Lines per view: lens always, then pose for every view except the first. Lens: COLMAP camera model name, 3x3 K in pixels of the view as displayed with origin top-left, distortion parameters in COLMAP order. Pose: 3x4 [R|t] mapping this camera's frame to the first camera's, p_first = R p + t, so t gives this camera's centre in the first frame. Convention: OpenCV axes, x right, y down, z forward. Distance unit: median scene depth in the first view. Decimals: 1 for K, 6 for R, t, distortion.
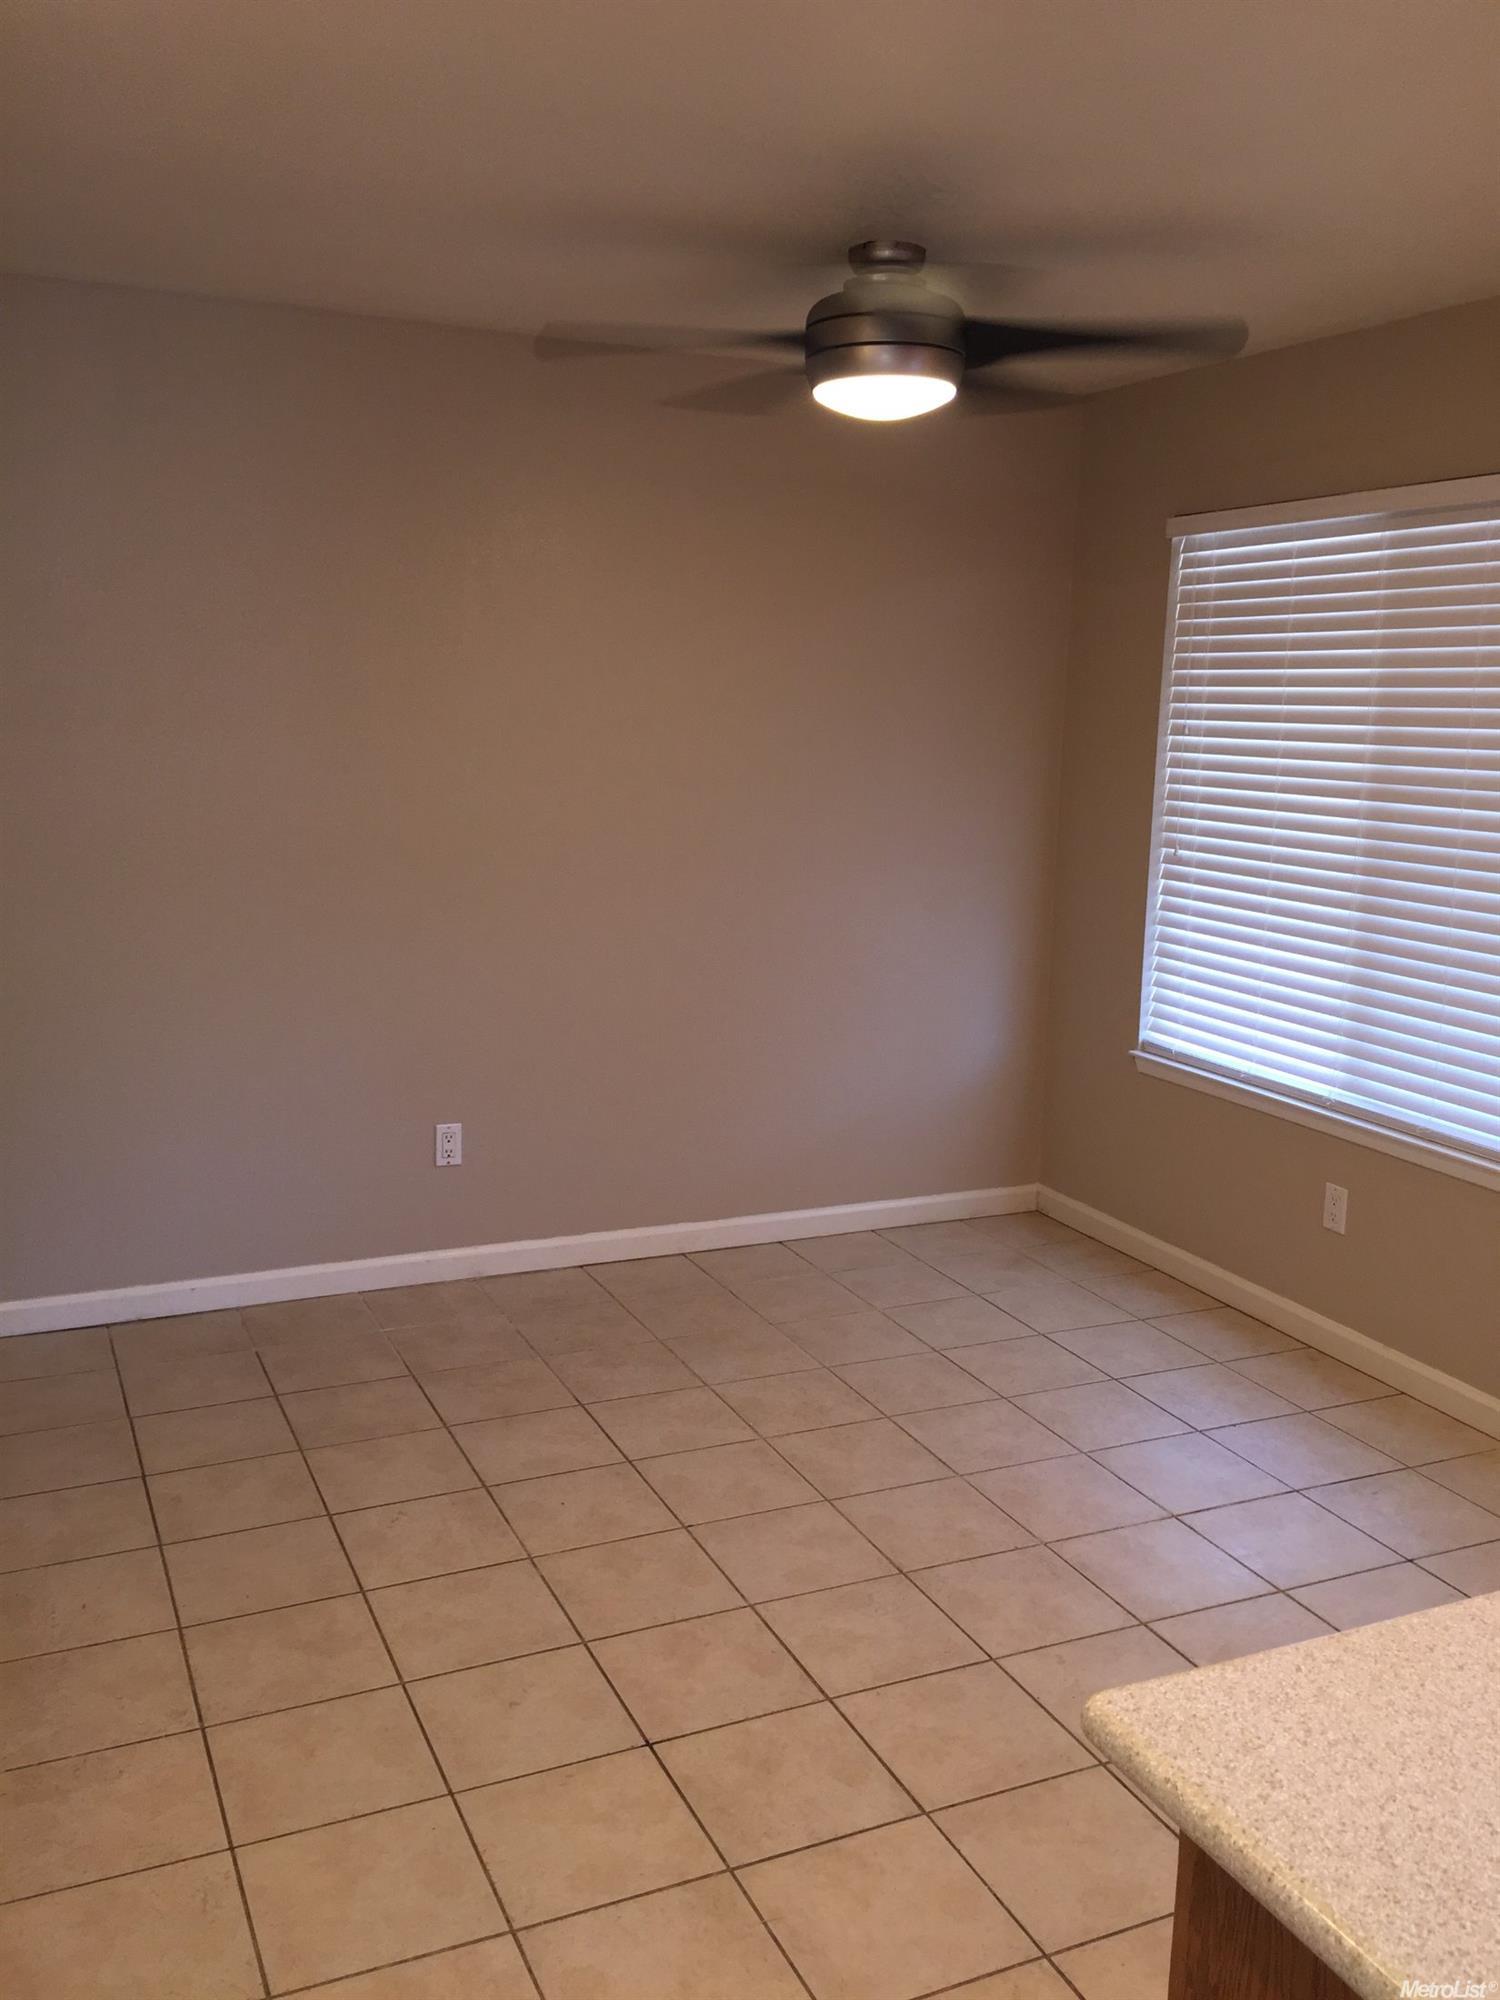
lens RADIAL K [[1713.0, 0, 786.9], [0, 1713.0, 1004.1], [0, 0, 1]] dist [0.038506, -0.007961]
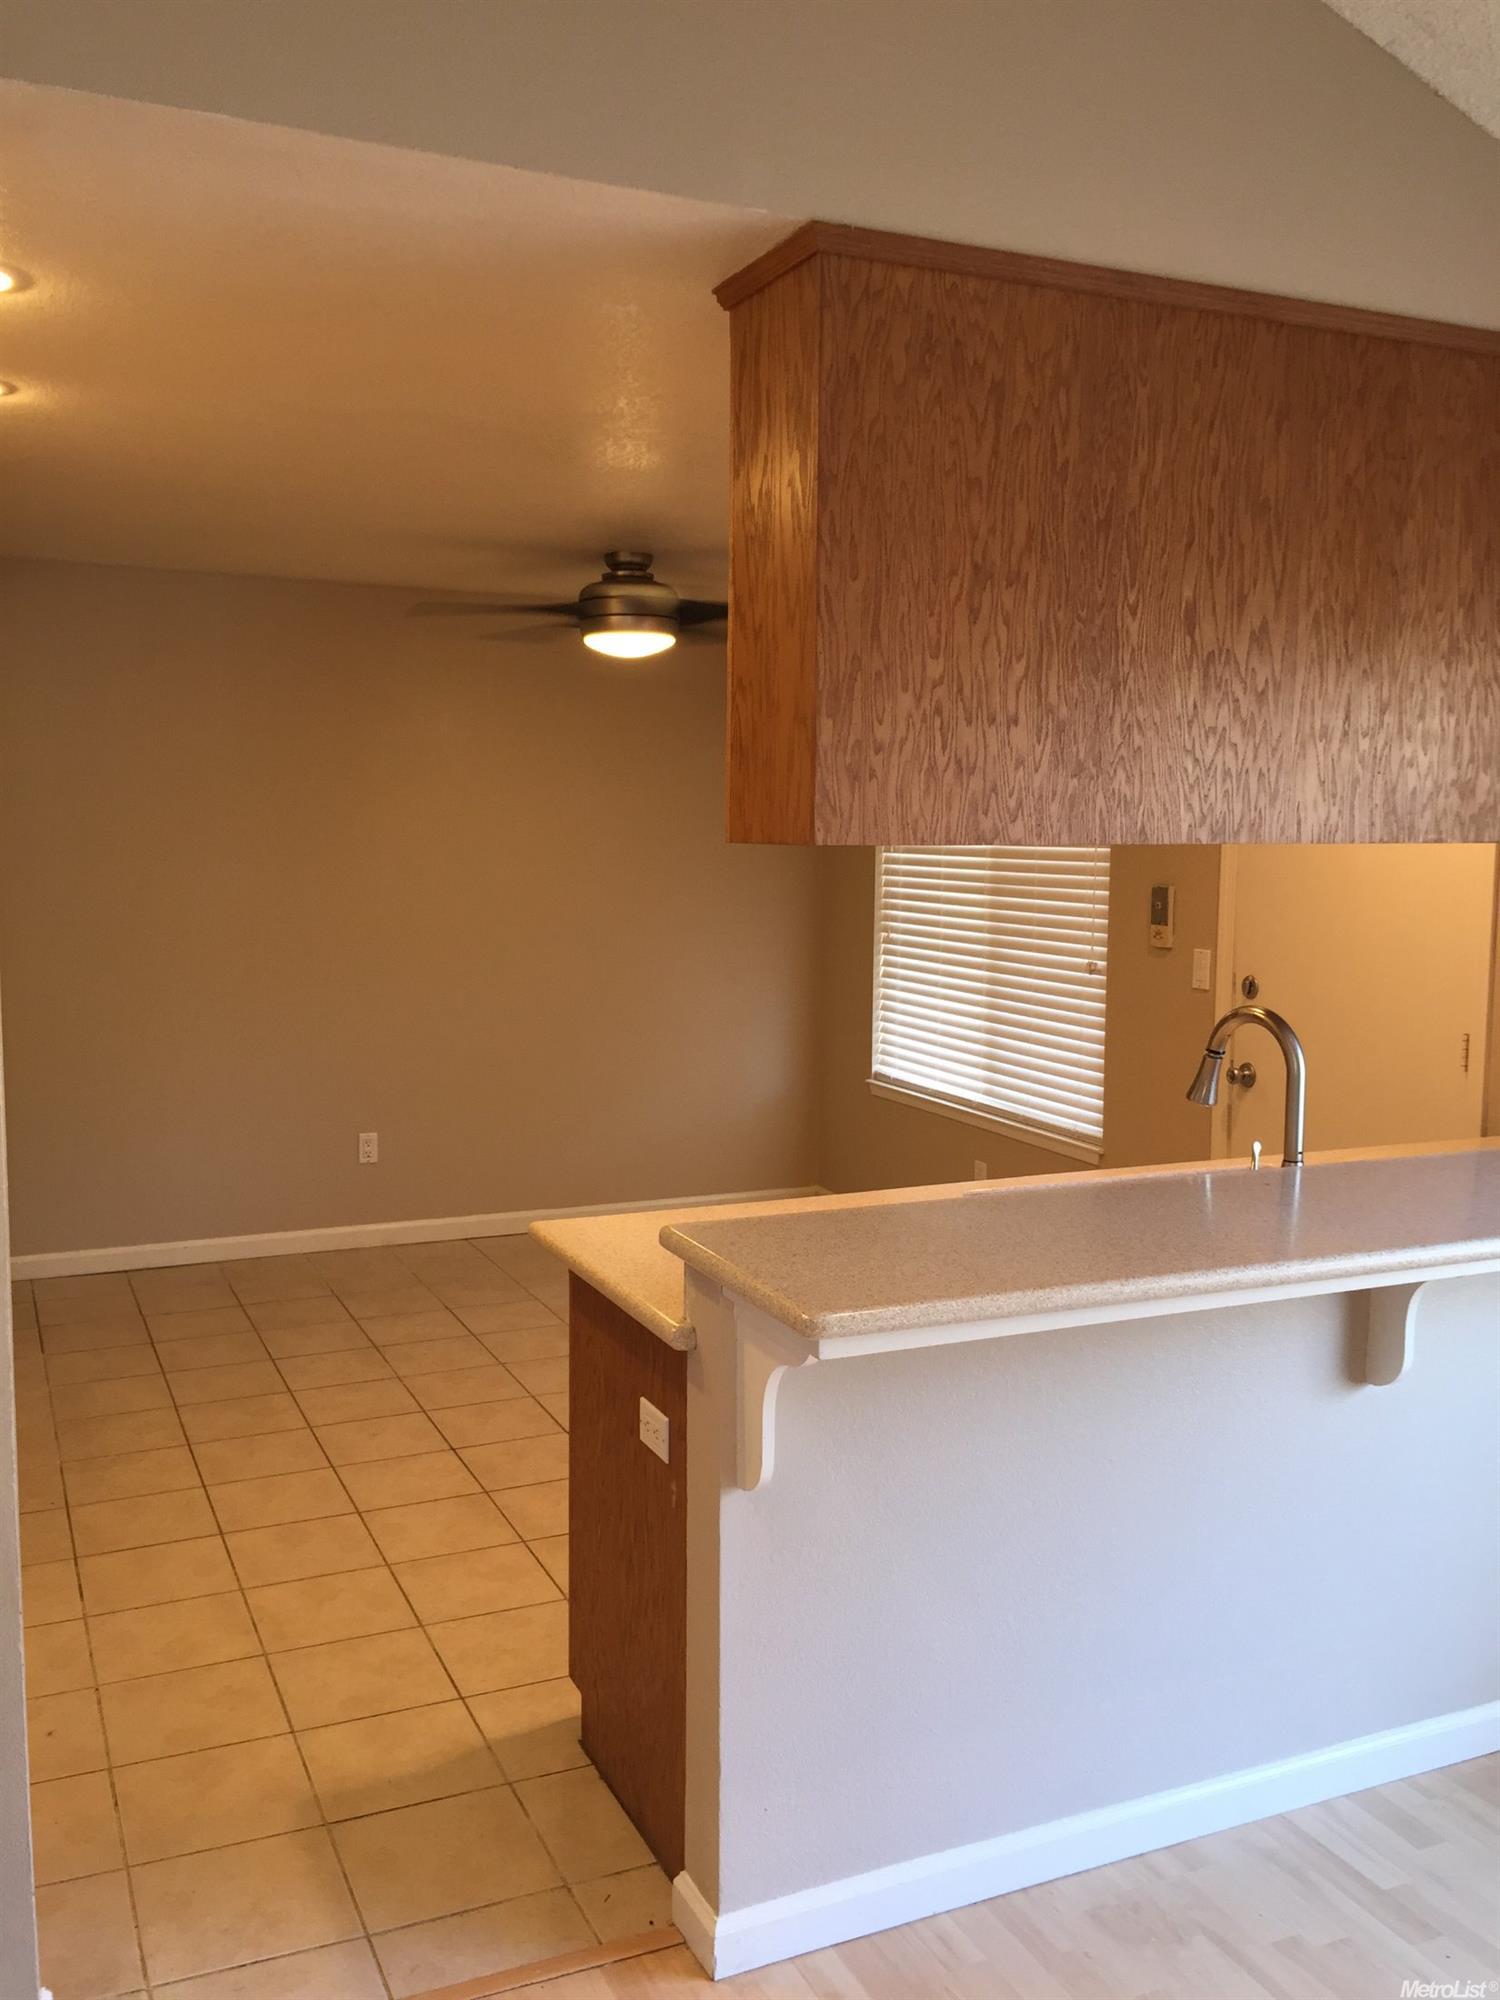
lens RADIAL K [[1704.4, 0, 750.0], [0, 1704.4, 1000.0], [0, 0, 1]] dist [0.076397, -0.096539]
pose [[0.999735, -0.014343, -0.017995, 0.148787], [0.013046, 0.997444, -0.070250, 0.065690], [0.018956, 0.069997, 0.997367, -0.420090]]
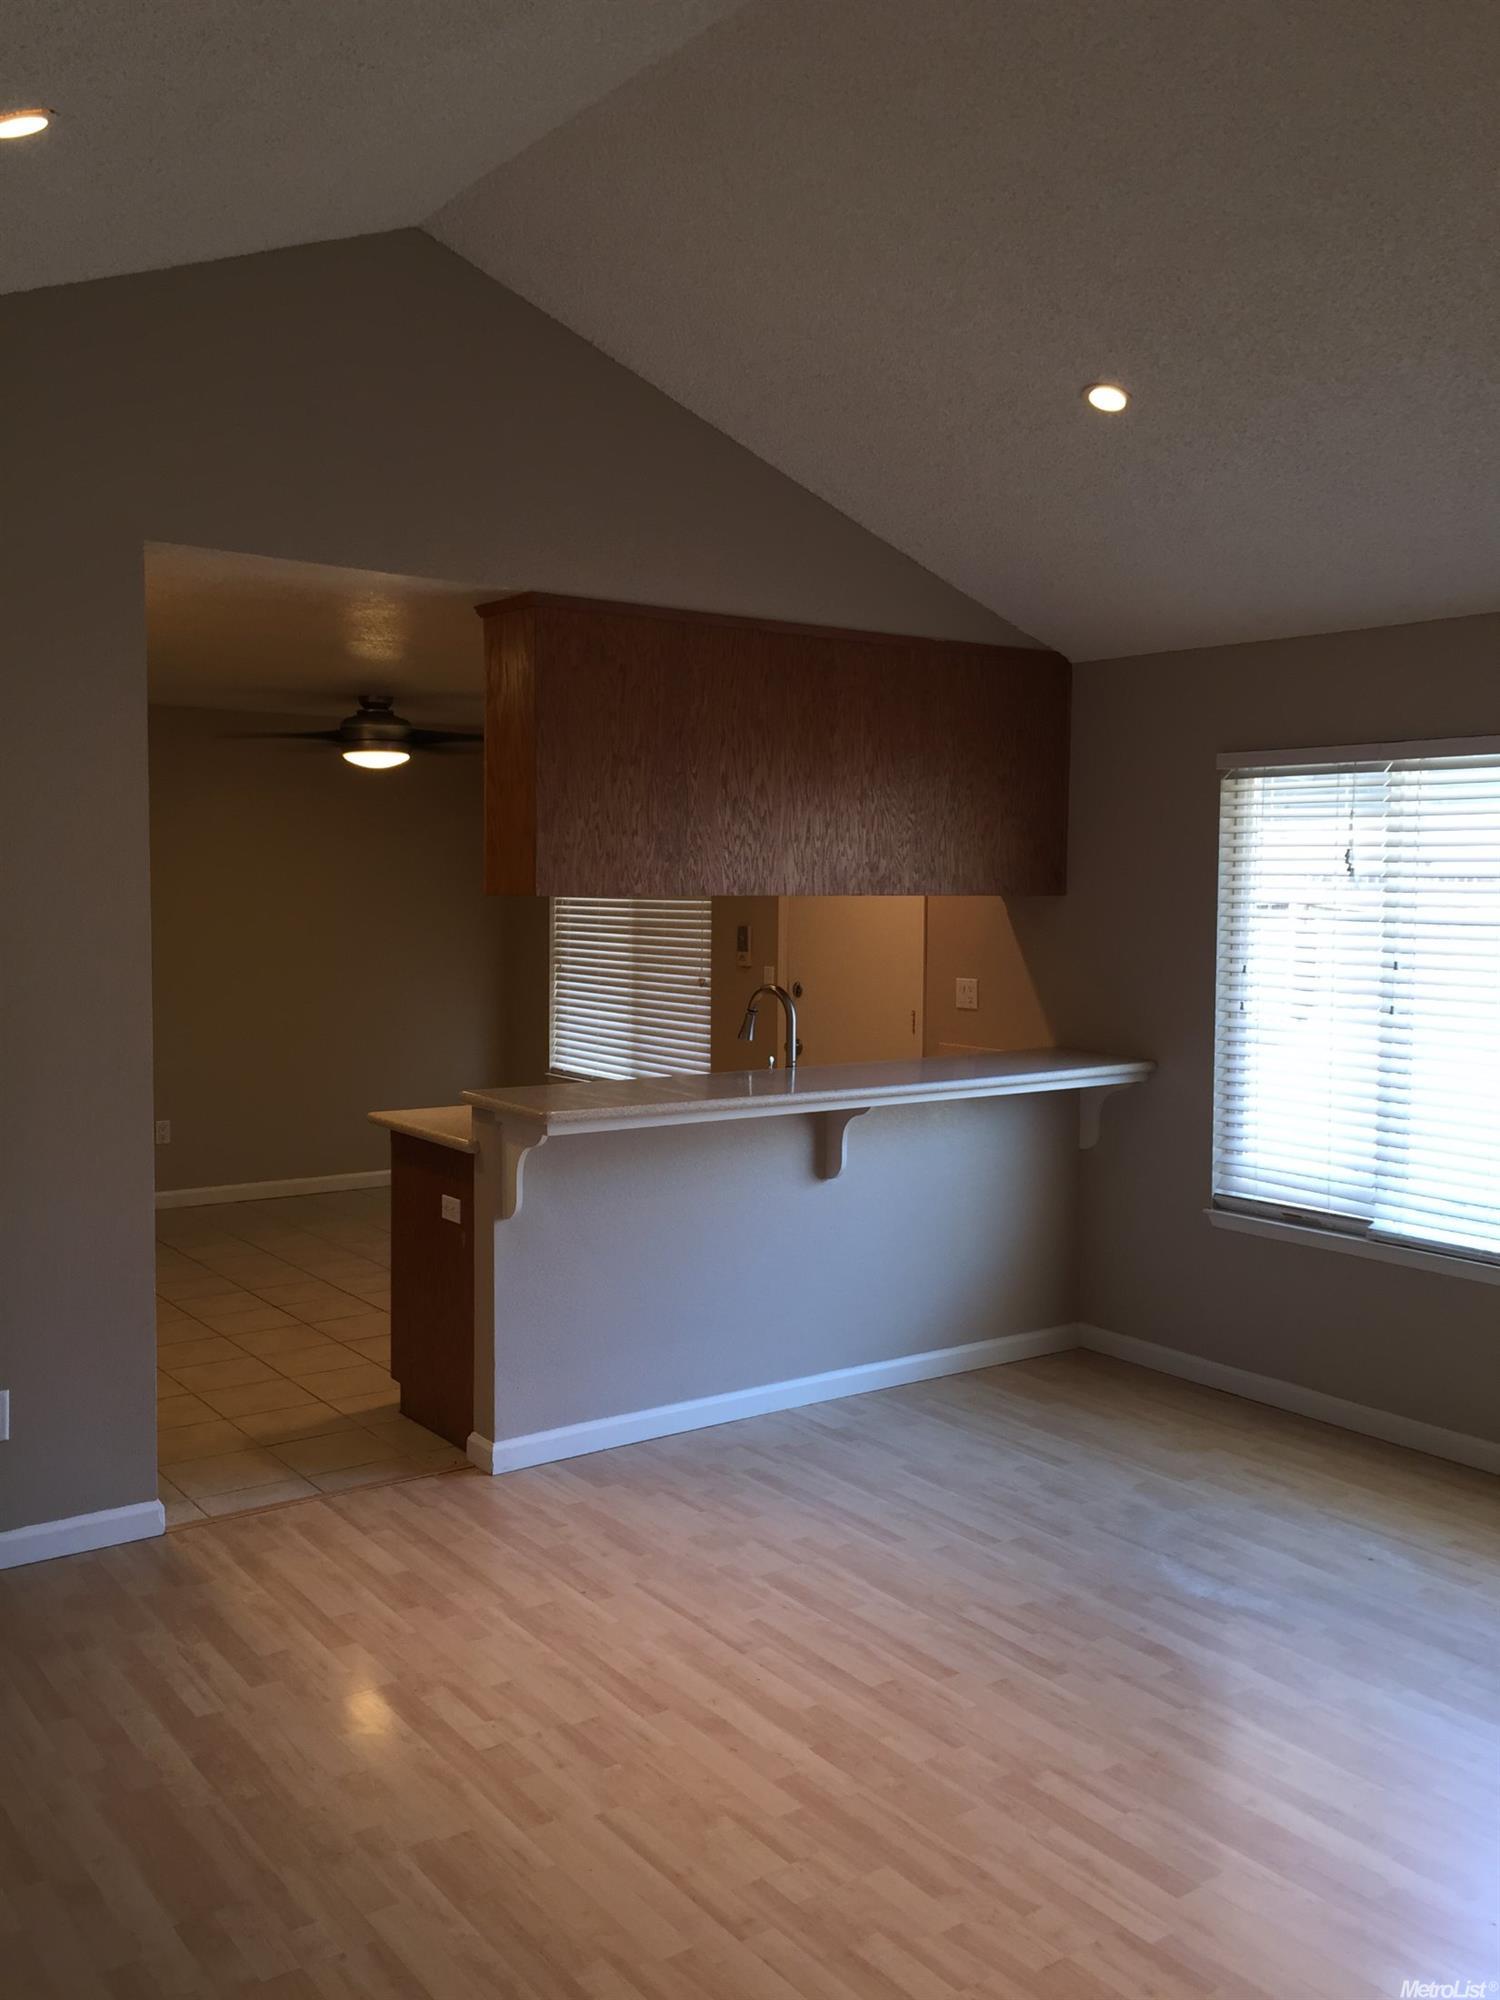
lens RADIAL K [[1718.8, 0, 741.9], [0, 1718.8, 973.2], [0, 0, 1]] dist [0.077256, -0.121238]
pose [[0.983635, -0.027117, 0.178121, 0.090955], [0.048108, 0.992246, -0.114604, 0.161309], [-0.173632, 0.121298, 0.977312, -0.980278]]
